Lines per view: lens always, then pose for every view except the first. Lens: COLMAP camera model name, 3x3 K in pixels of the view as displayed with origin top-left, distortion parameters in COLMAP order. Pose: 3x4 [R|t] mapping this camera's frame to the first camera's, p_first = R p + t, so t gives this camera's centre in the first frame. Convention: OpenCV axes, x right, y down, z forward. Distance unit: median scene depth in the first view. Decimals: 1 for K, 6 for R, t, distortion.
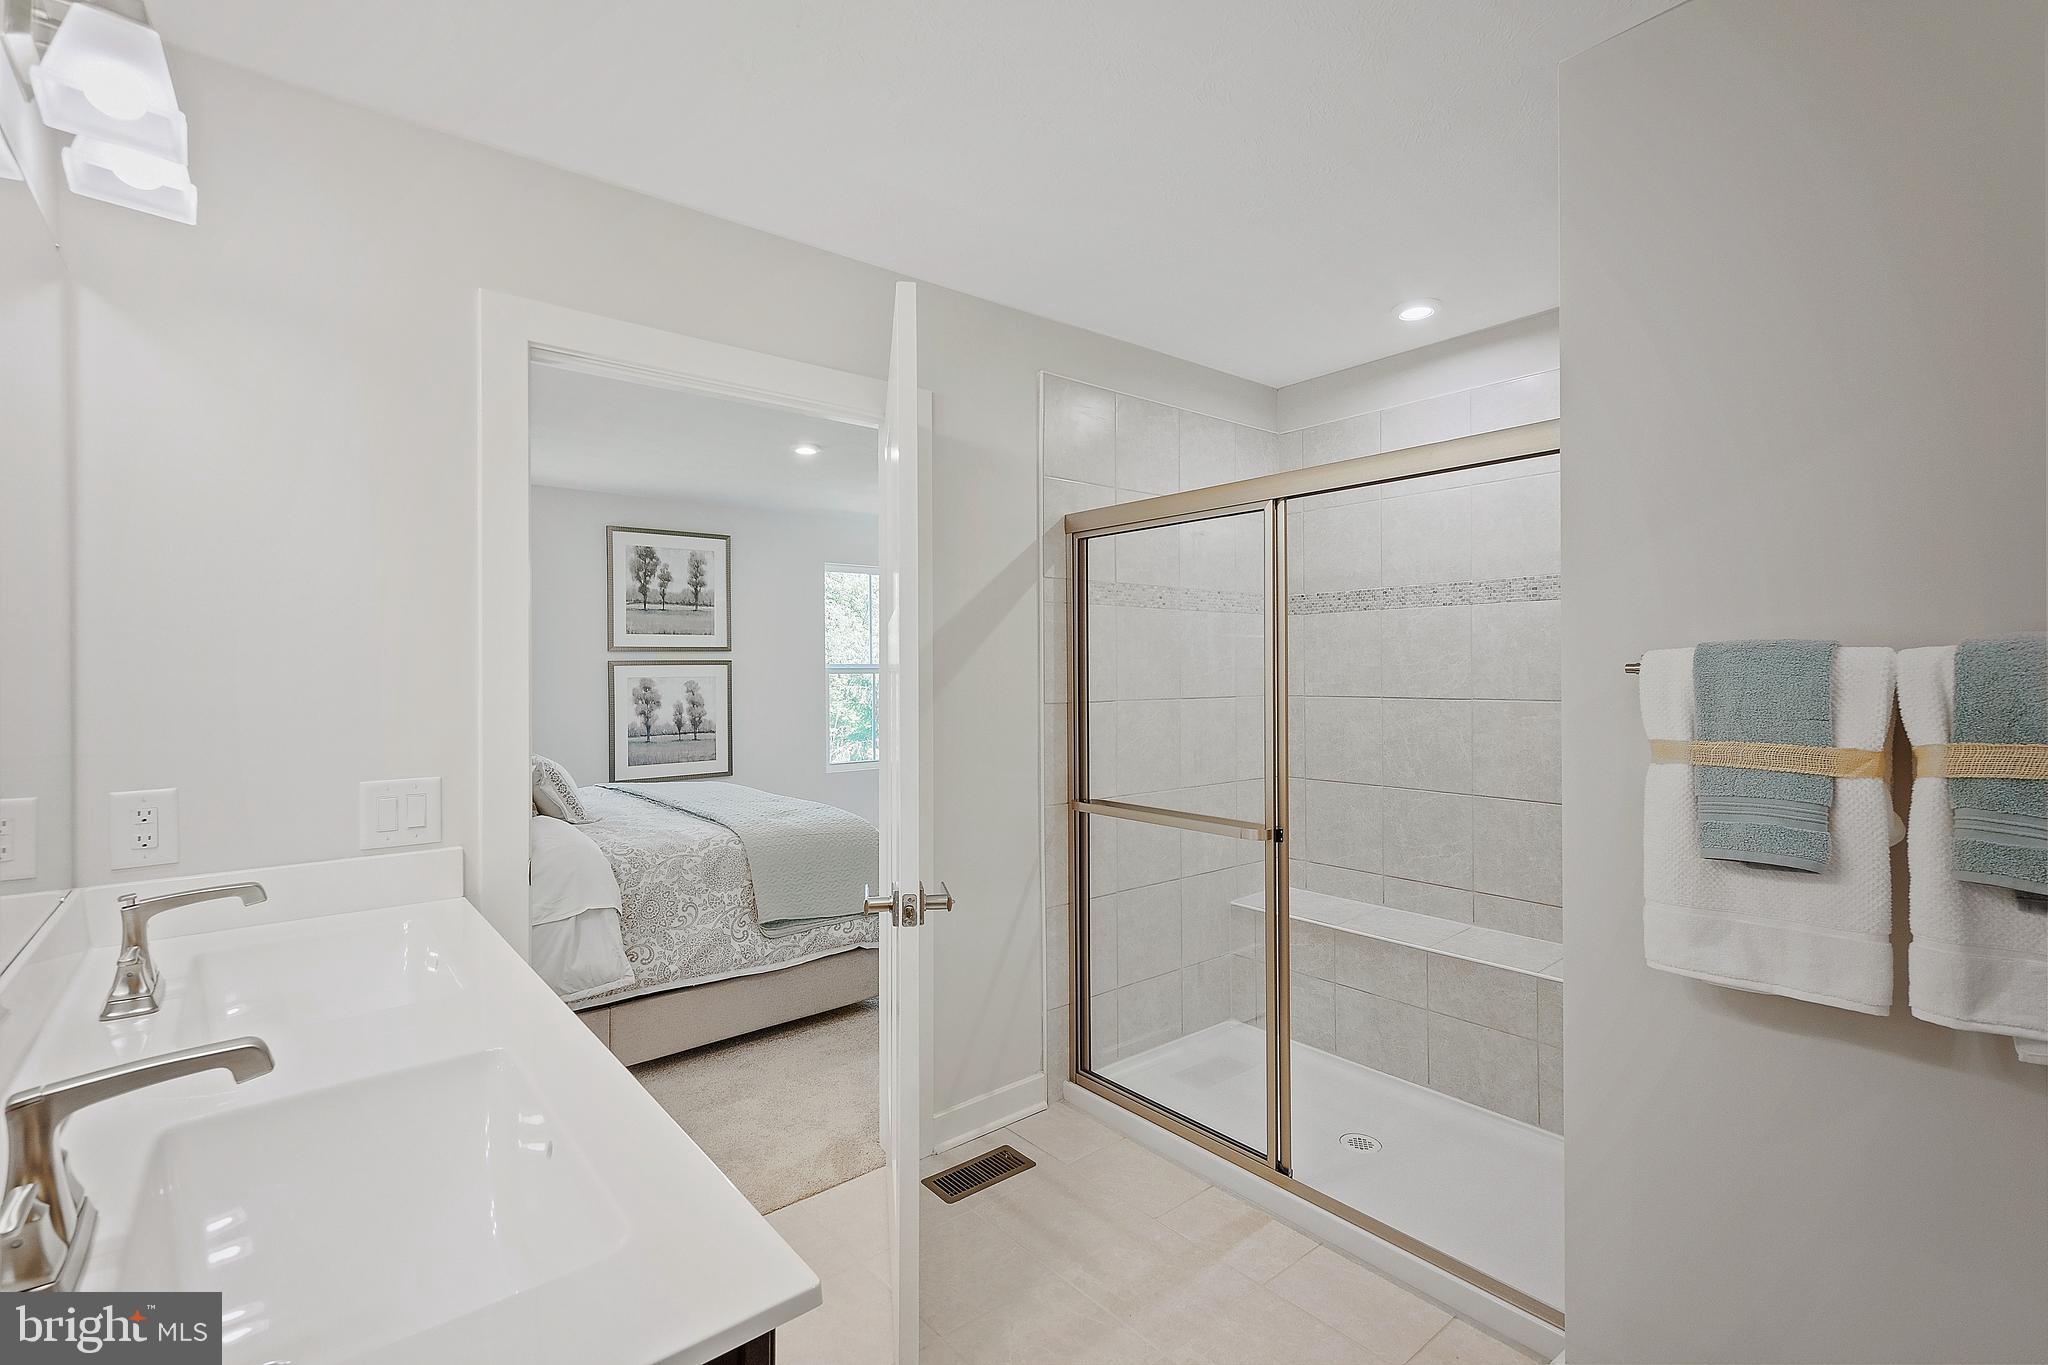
lens RADIAL K [[910.0, 0, 1018.9], [0, 910.0, 671.5], [0, 0, 1]] dist [0.018193, -0.004839]
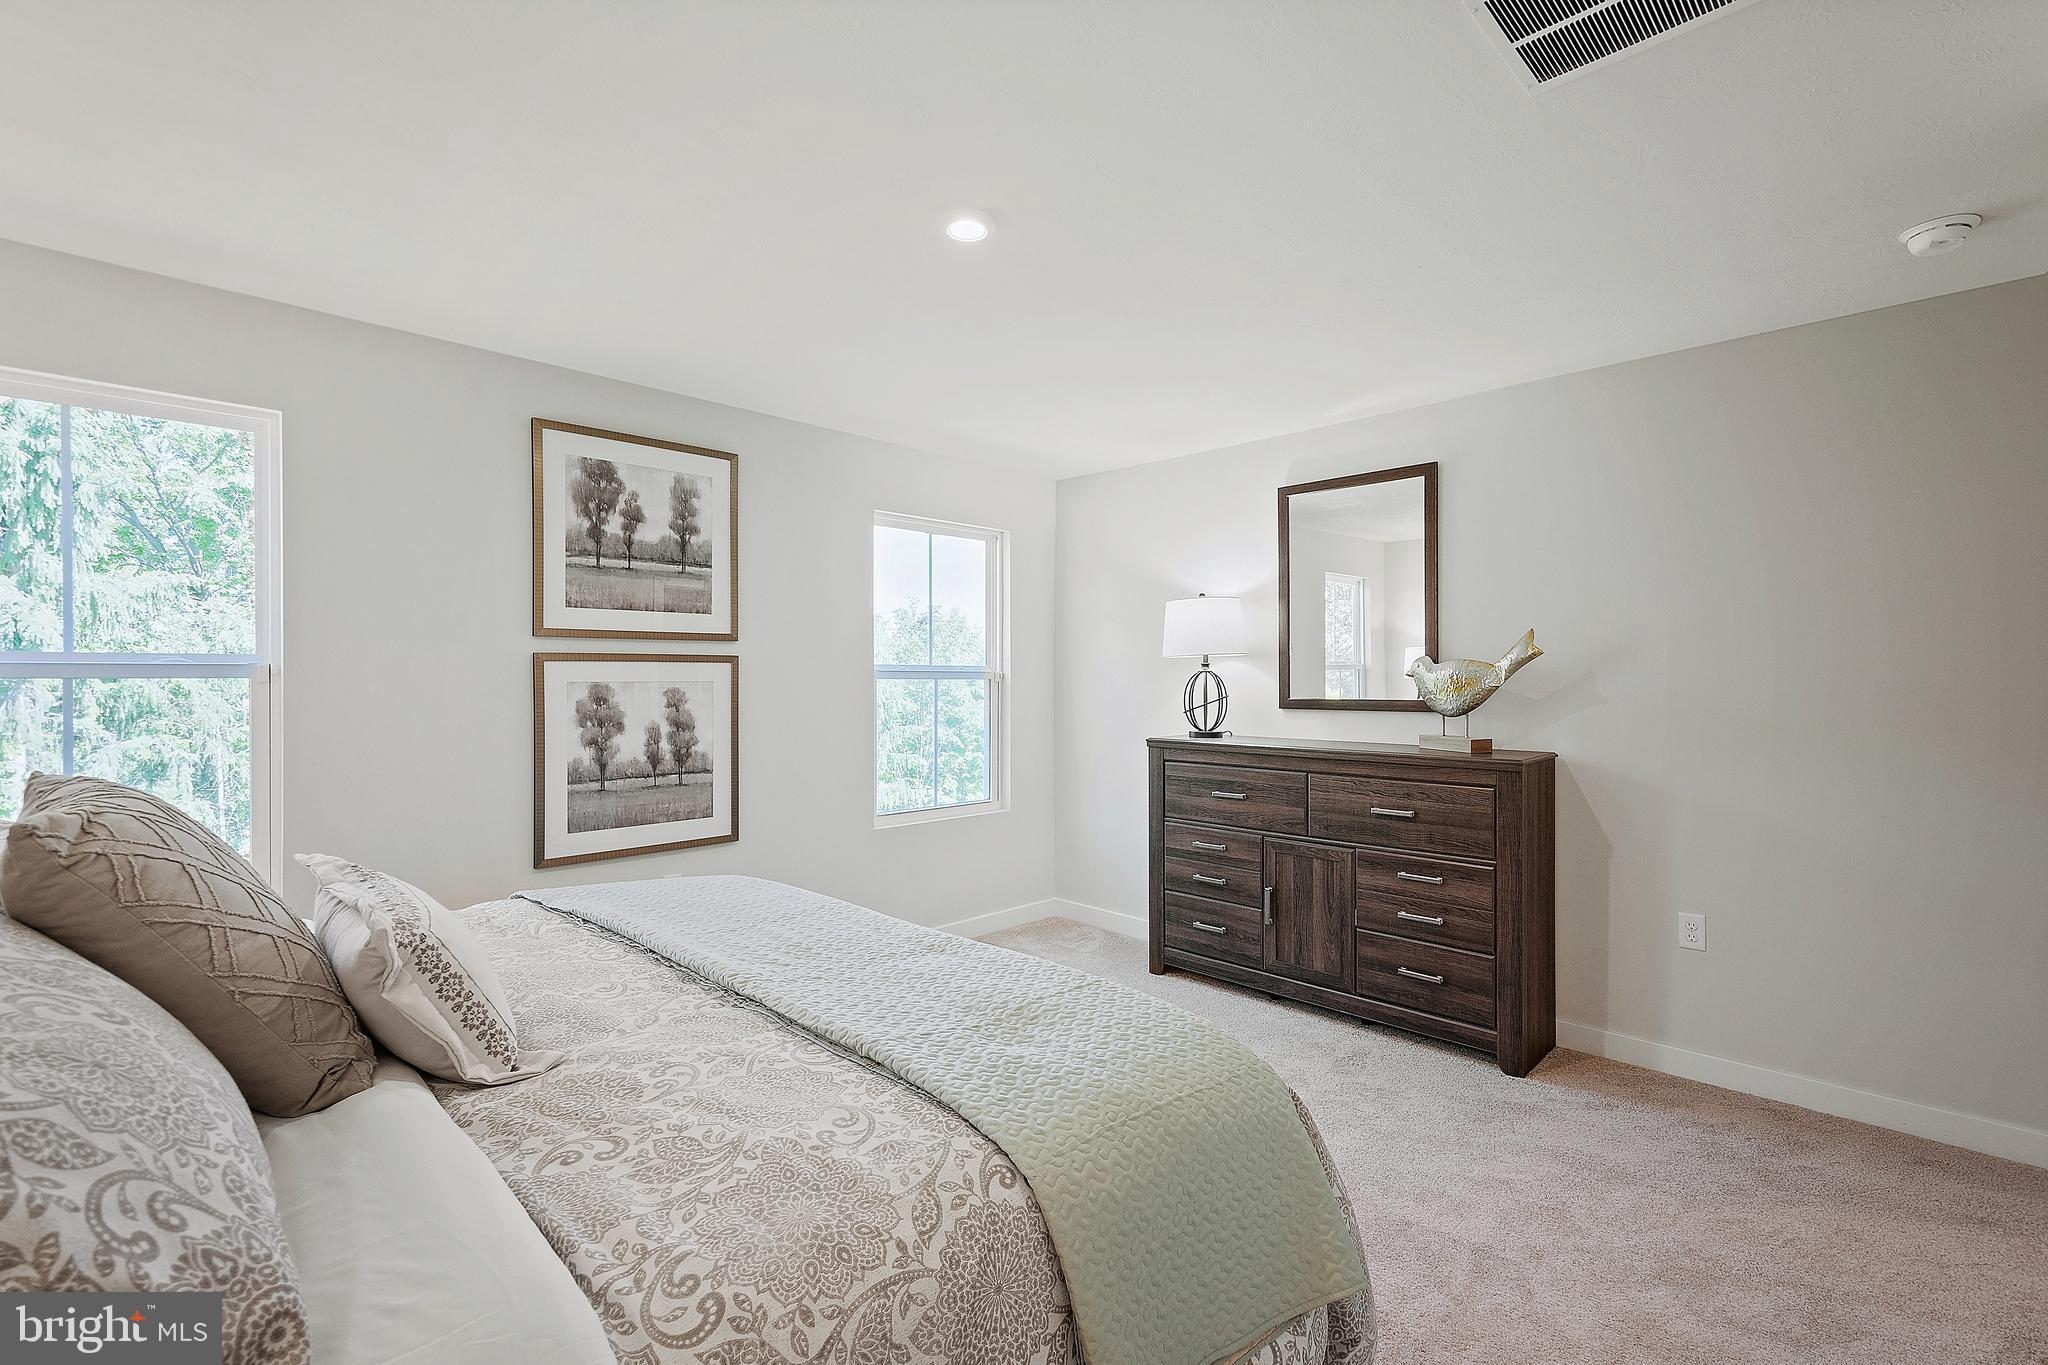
lens RADIAL K [[910.0, 0, 1030.0], [0, 910.0, 686.3], [0, 0, 1]] dist [0.018193, -0.004839]
pose [[0.994638, 0.007461, 0.103149, -0.189139], [-0.008081, 0.999952, 0.005601, 0.003752], [-0.103102, -0.006404, 0.994650, 0.376723]]
